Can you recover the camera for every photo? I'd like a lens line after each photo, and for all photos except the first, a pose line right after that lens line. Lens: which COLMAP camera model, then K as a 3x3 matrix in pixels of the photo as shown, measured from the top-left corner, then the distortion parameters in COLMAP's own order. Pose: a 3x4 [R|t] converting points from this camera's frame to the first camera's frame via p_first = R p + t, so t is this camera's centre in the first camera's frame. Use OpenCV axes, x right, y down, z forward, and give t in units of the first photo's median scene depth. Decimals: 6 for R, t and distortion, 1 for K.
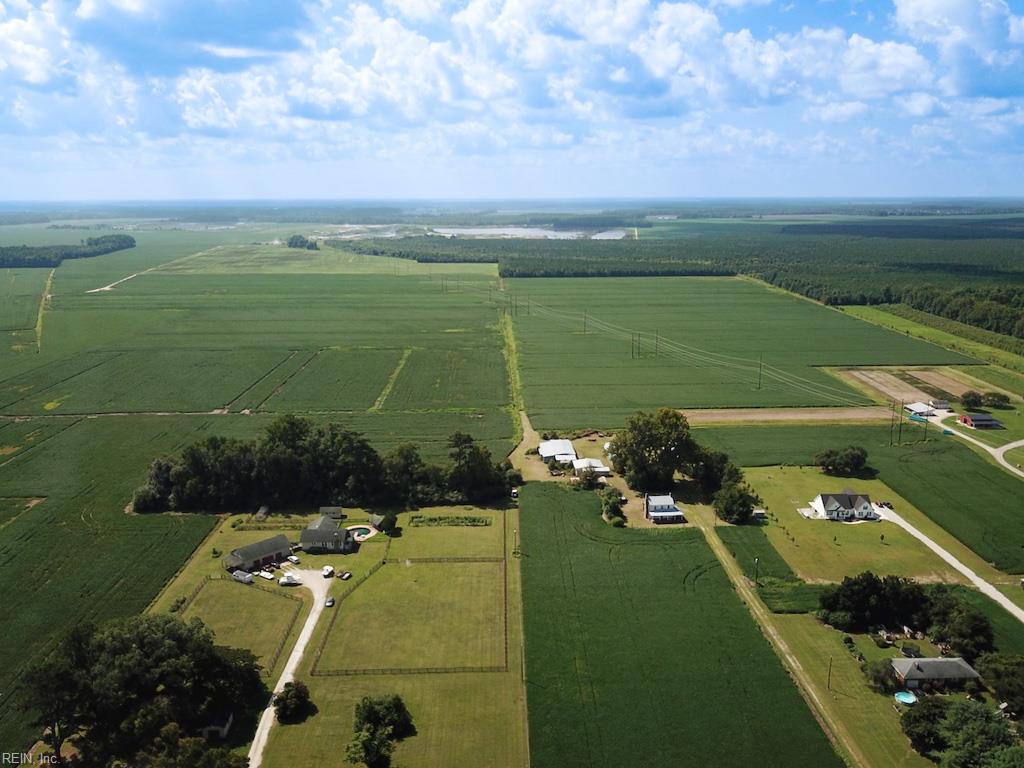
lens RADIAL K [[840.1, 0, 512.0], [0, 840.1, 384.0], [0, 0, 1]] dist [0.002909, -0.012974]
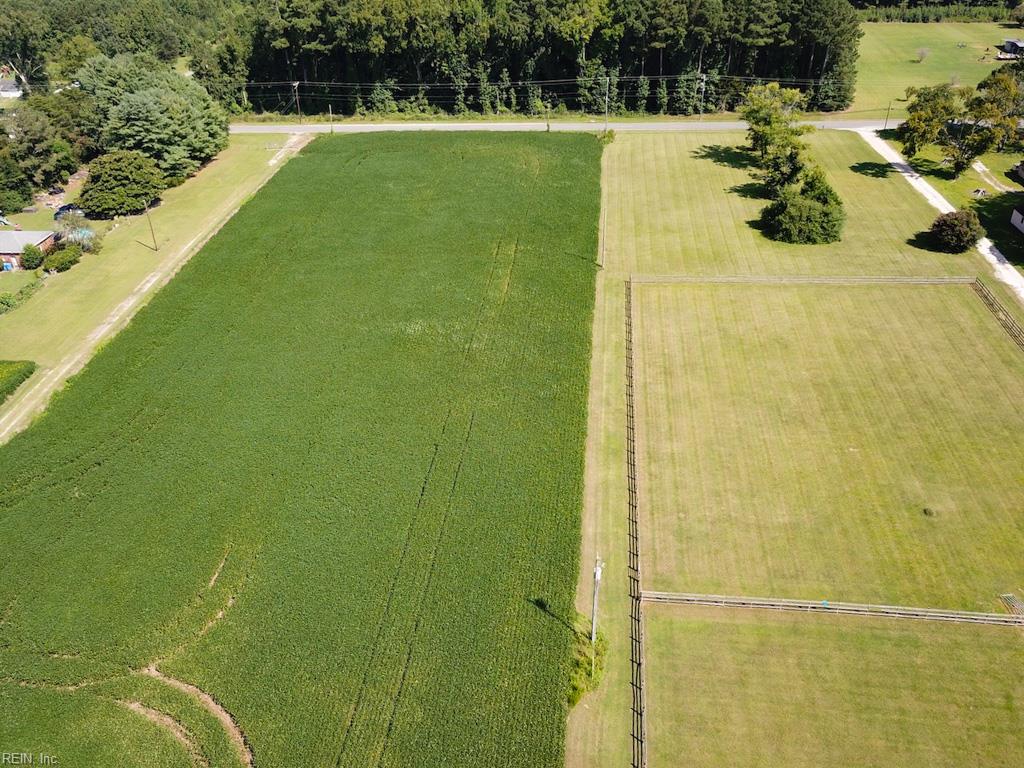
lens RADIAL K [[862.5, 0, 512.0], [0, 862.5, 384.0], [0, 0, 1]] dist [-0.014637, -0.002517]
pose [[-0.992226, -0.028646, 0.121110, -0.000190], [0.065128, 0.709737, 0.701449, -0.004918], [-0.106049, 0.703884, -0.702354, 0.242810]]
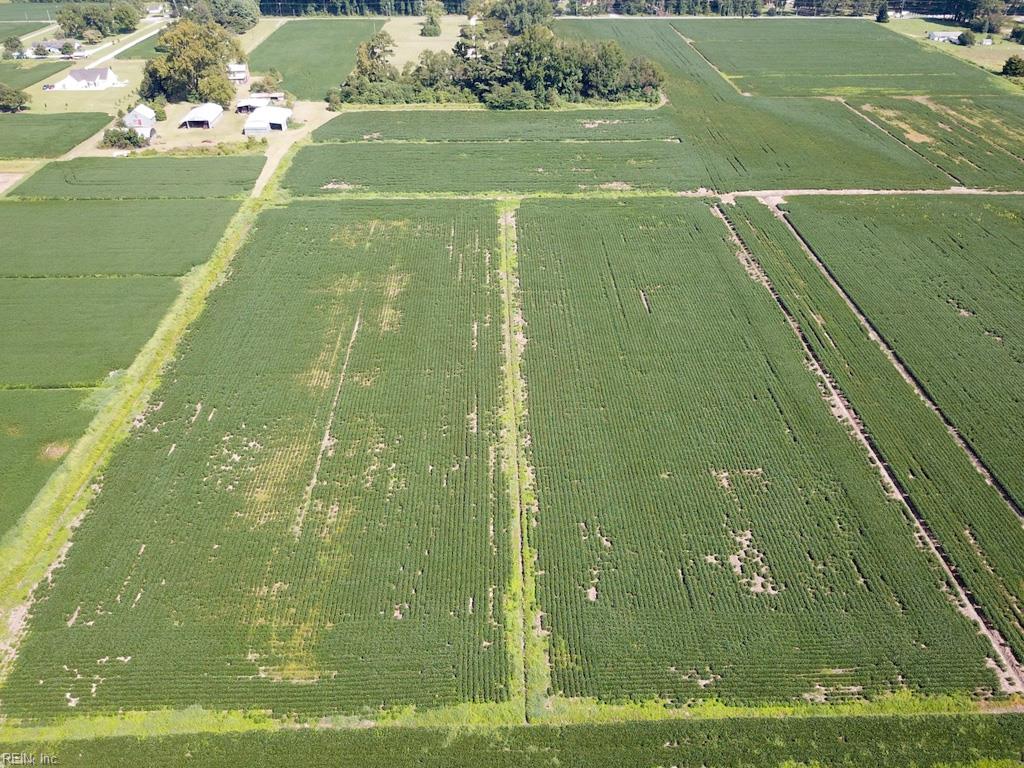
lens RADIAL K [[822.3, 0, 512.0], [0, 822.3, 384.0], [0, 0, 1]] dist [-0.008136, 0.008564]
pose [[-0.999978, 0.006605, 0.000800, -0.061412], [0.005187, 0.698712, 0.715385, -0.104801], [0.004166, 0.715373, -0.698730, 0.545507]]
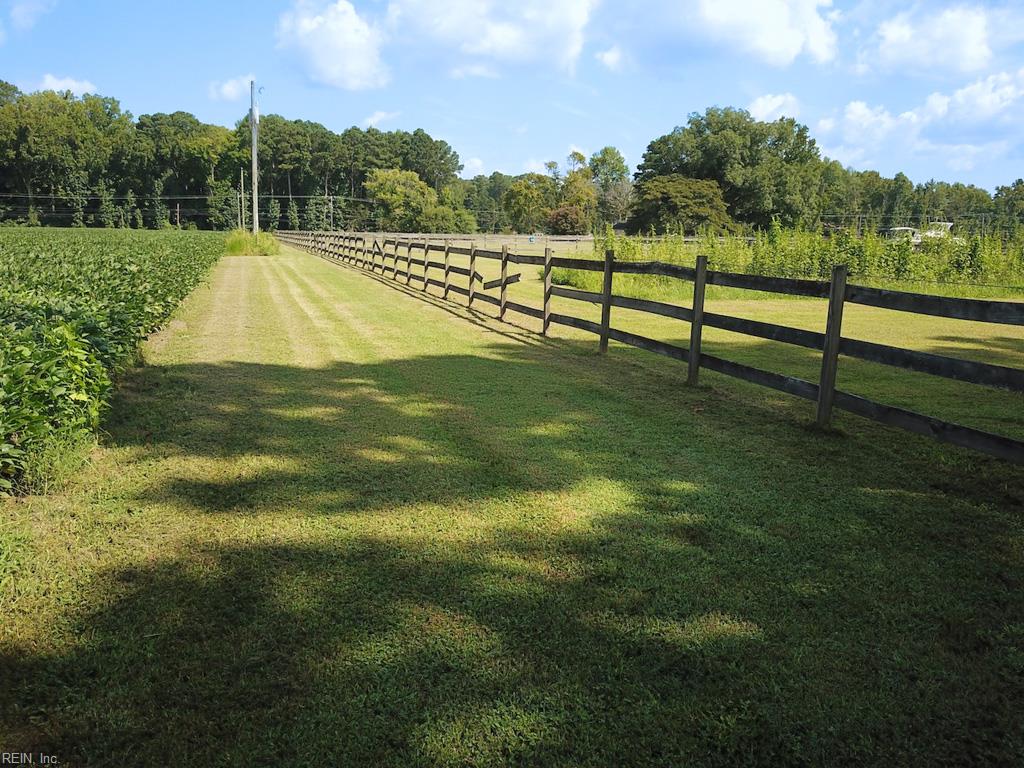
lens RADIAL K [[814.0, 0, 495.6], [0, 814.0, 369.1], [0, 0, 1]] dist [0.006724, 0.012573]
pose [[-0.959580, 0.039940, -0.278586, 0.000667], [-0.072372, 0.921571, 0.381405, 0.034314], [0.271970, 0.386150, -0.881431, 0.253216]]
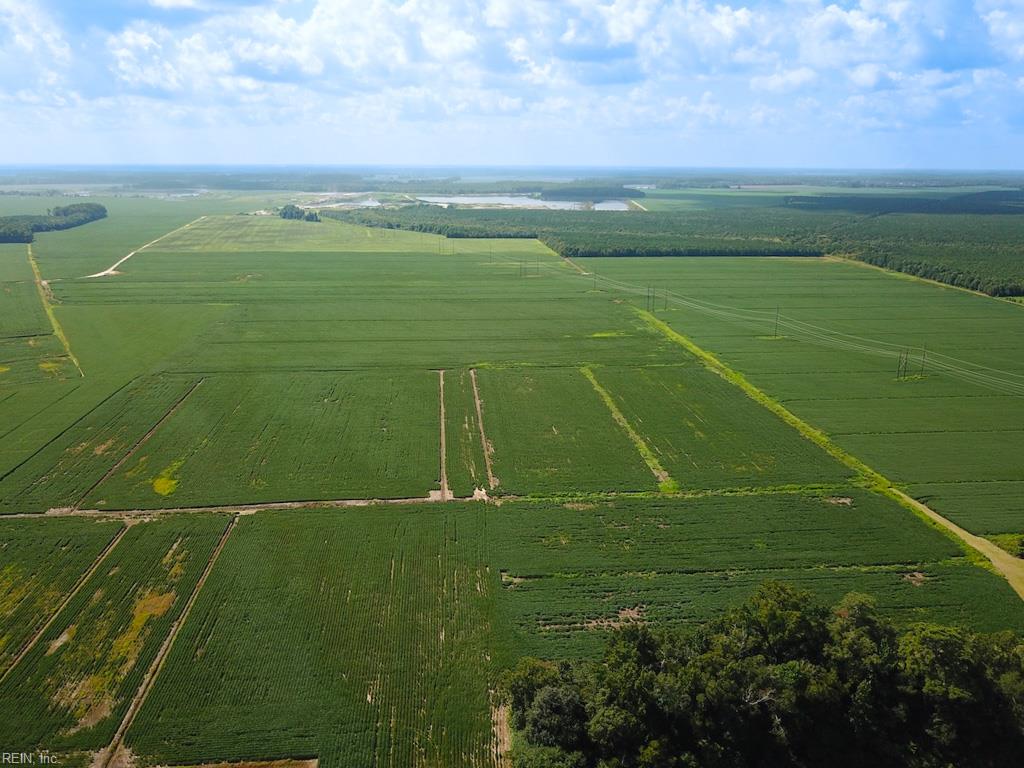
lens RADIAL K [[808.0, 0, 510.1], [0, 808.0, 424.8], [0, 0, 1]] dist [-0.002392, -0.008017]
pose [[0.997523, -0.012579, 0.069211, -0.123194], [0.006121, 0.995672, 0.092736, -0.029231], [-0.070078, -0.092083, 0.993282, 0.139210]]
